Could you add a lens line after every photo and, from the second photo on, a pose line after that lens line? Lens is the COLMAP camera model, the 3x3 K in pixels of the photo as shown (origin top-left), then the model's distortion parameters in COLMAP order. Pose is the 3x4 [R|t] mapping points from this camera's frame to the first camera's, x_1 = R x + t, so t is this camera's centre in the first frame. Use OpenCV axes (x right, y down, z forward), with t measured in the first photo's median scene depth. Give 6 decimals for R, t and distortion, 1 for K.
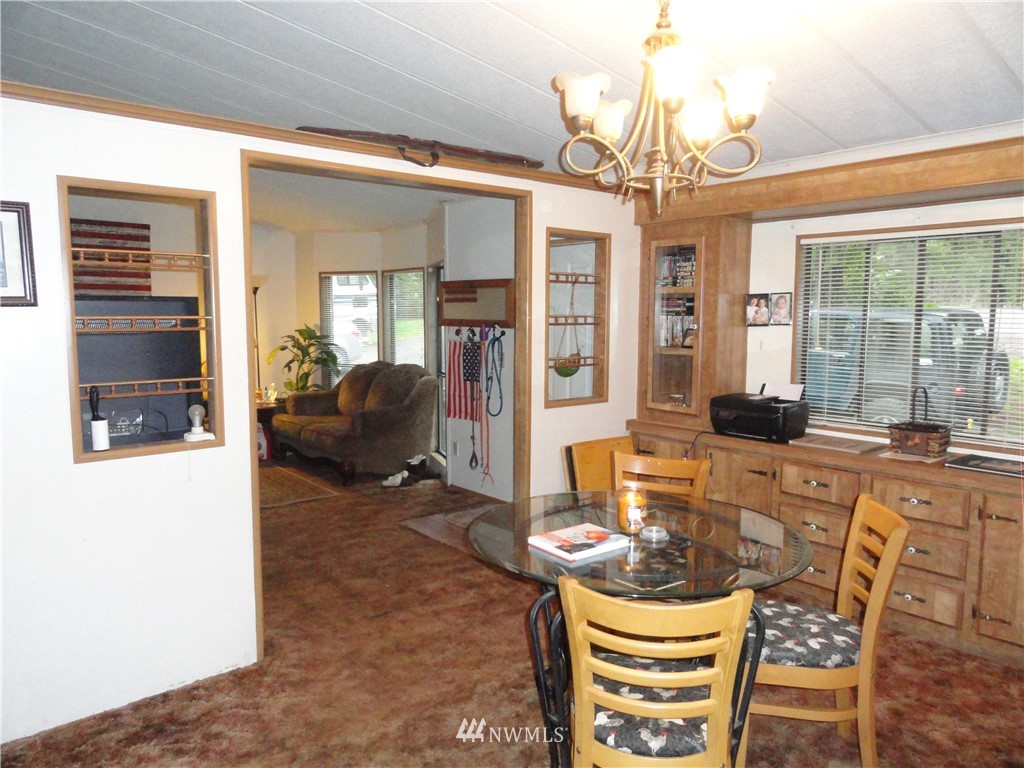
lens RADIAL K [[720.0, 0, 512.0], [0, 720.0, 384.0], [0, 0, 1]] dist [-0.000572, 0.005560]
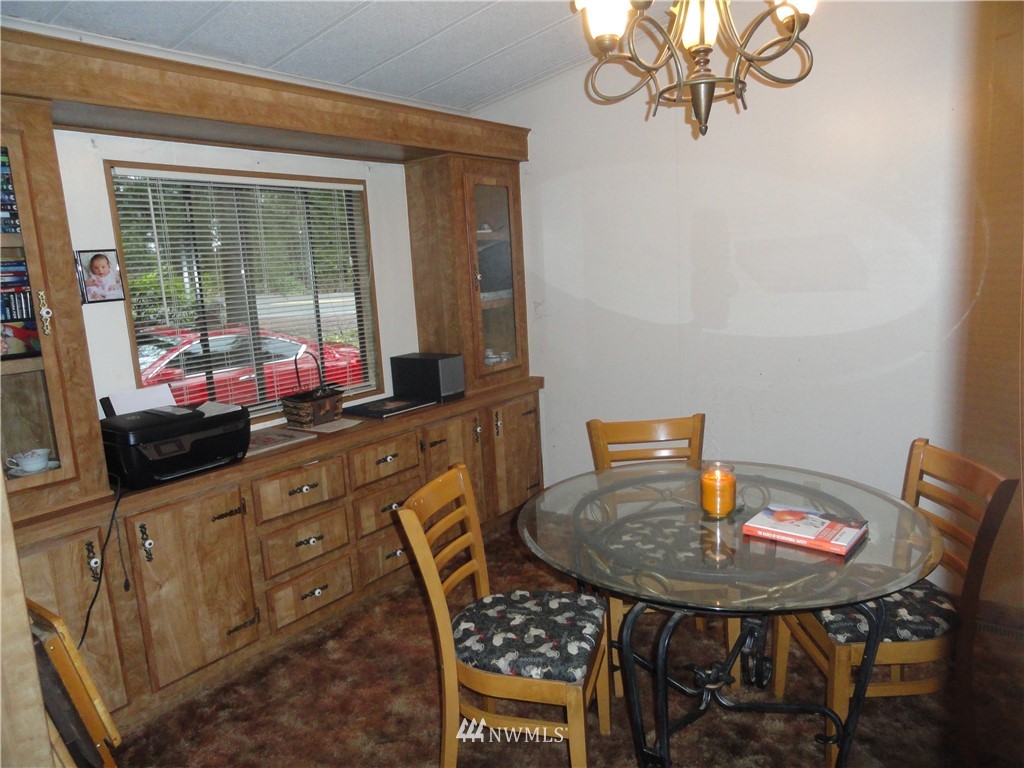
lens RADIAL K [[720.0, 0, 512.0], [0, 720.0, 384.0], [0, 0, 1]] dist [-0.000572, 0.005560]
pose [[-0.237253, -0.161798, 0.957879, -0.379587], [0.143210, 0.969434, 0.199221, -0.100351], [-0.960834, 0.184443, -0.206830, 0.928660]]
